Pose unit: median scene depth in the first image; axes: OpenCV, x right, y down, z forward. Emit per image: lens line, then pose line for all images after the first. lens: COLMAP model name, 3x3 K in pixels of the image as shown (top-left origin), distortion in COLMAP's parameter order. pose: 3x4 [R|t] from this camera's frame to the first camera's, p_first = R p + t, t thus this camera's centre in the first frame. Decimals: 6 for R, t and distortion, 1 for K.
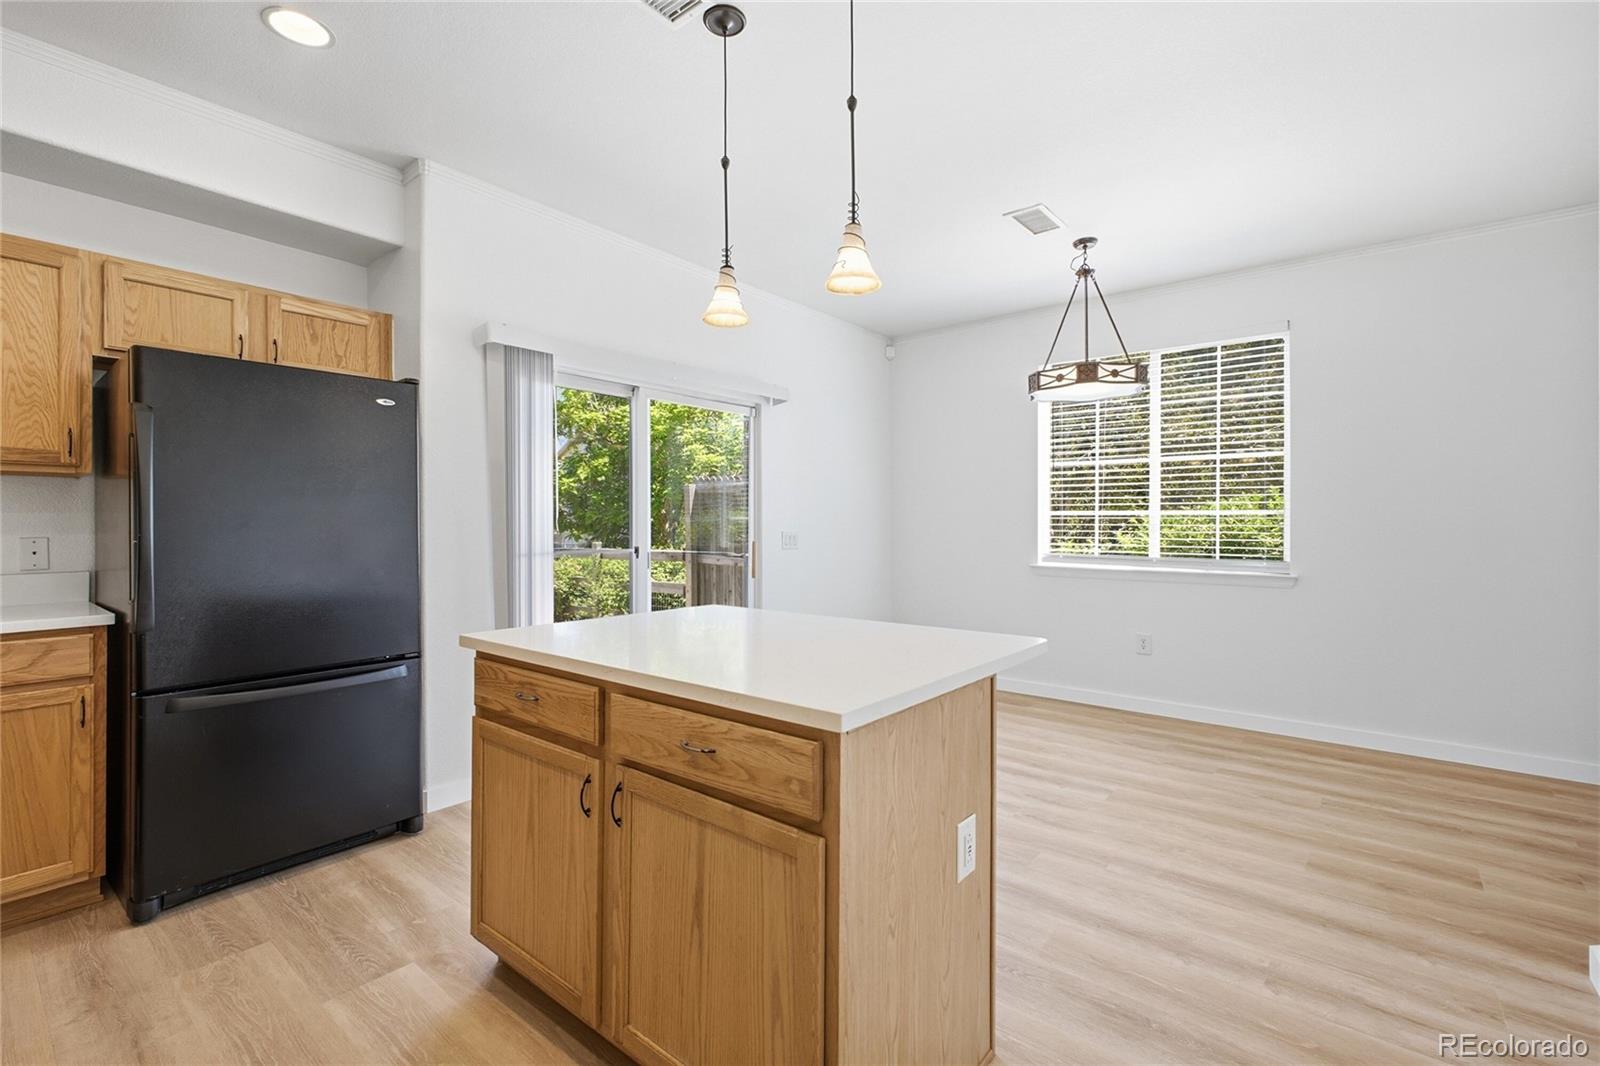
lens RADIAL K [[702.6, 0, 806.1], [0, 702.6, 515.9], [0, 0, 1]] dist [0.004713, -0.000905]
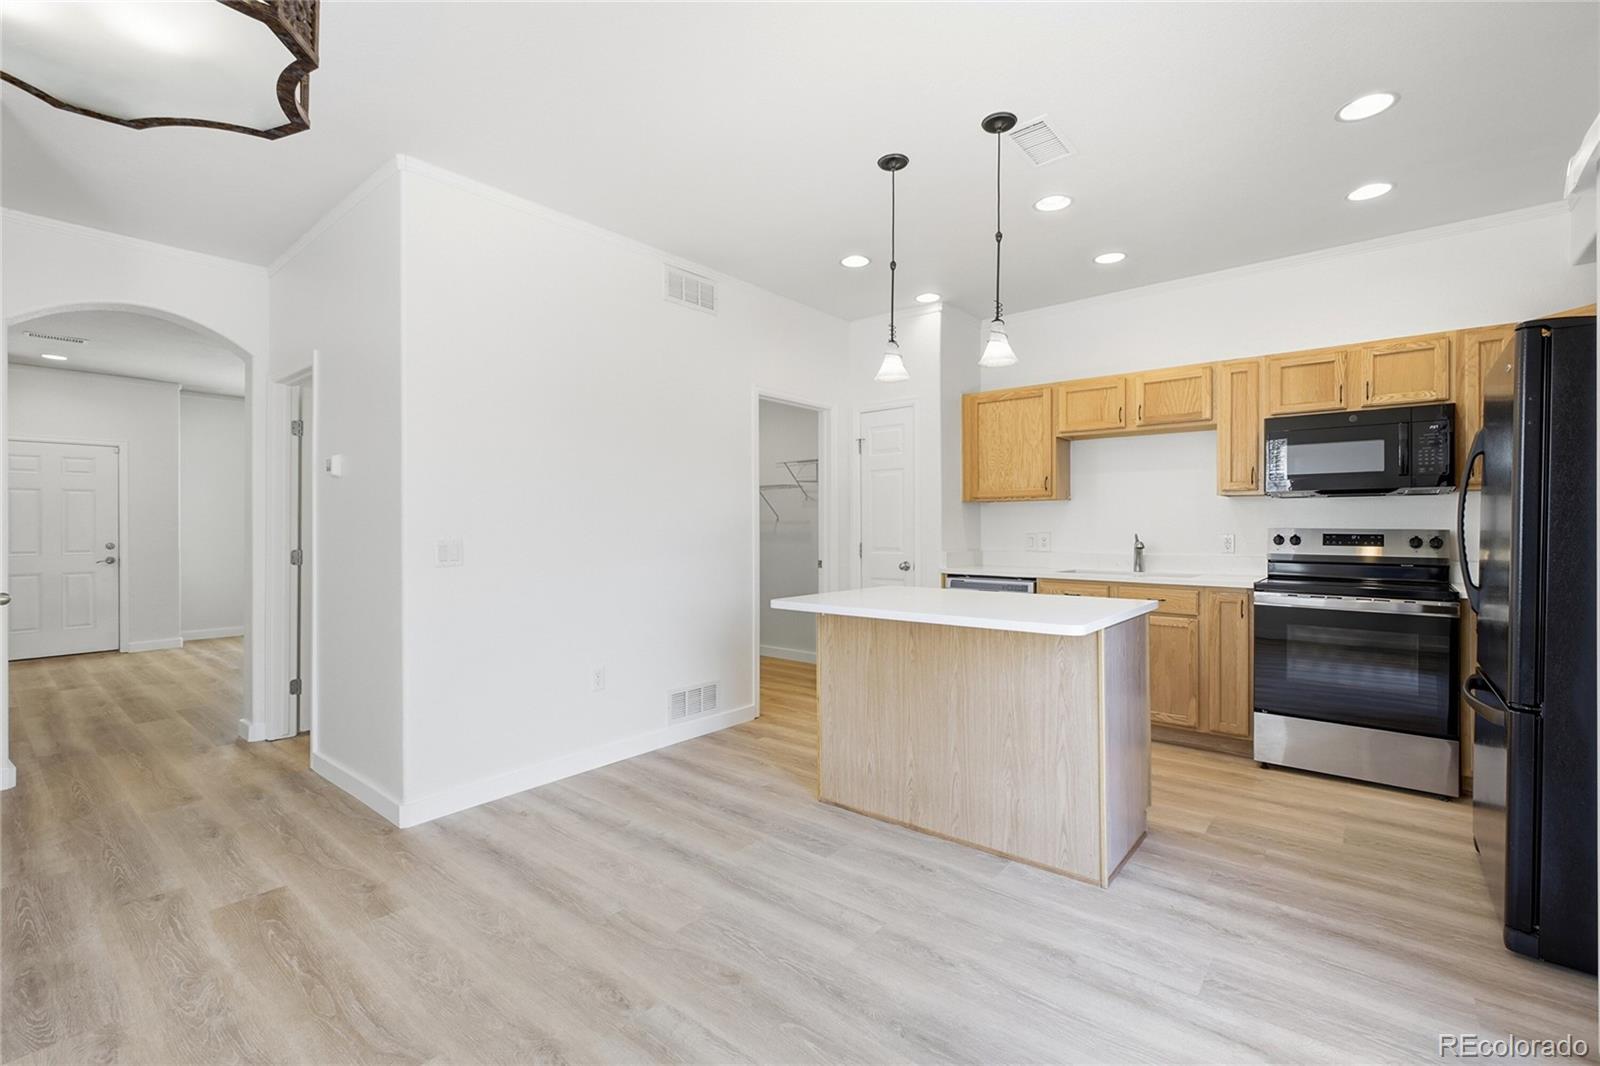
lens RADIAL K [[702.6, 0, 803.2], [0, 702.6, 525.1], [0, 0, 1]] dist [0.004713, -0.000905]
pose [[-0.999956, 0.001029, 0.009376, 0.200803], [0.000897, 0.999901, -0.014050, 0.024421], [-0.009390, -0.014041, -0.999857, 2.045695]]
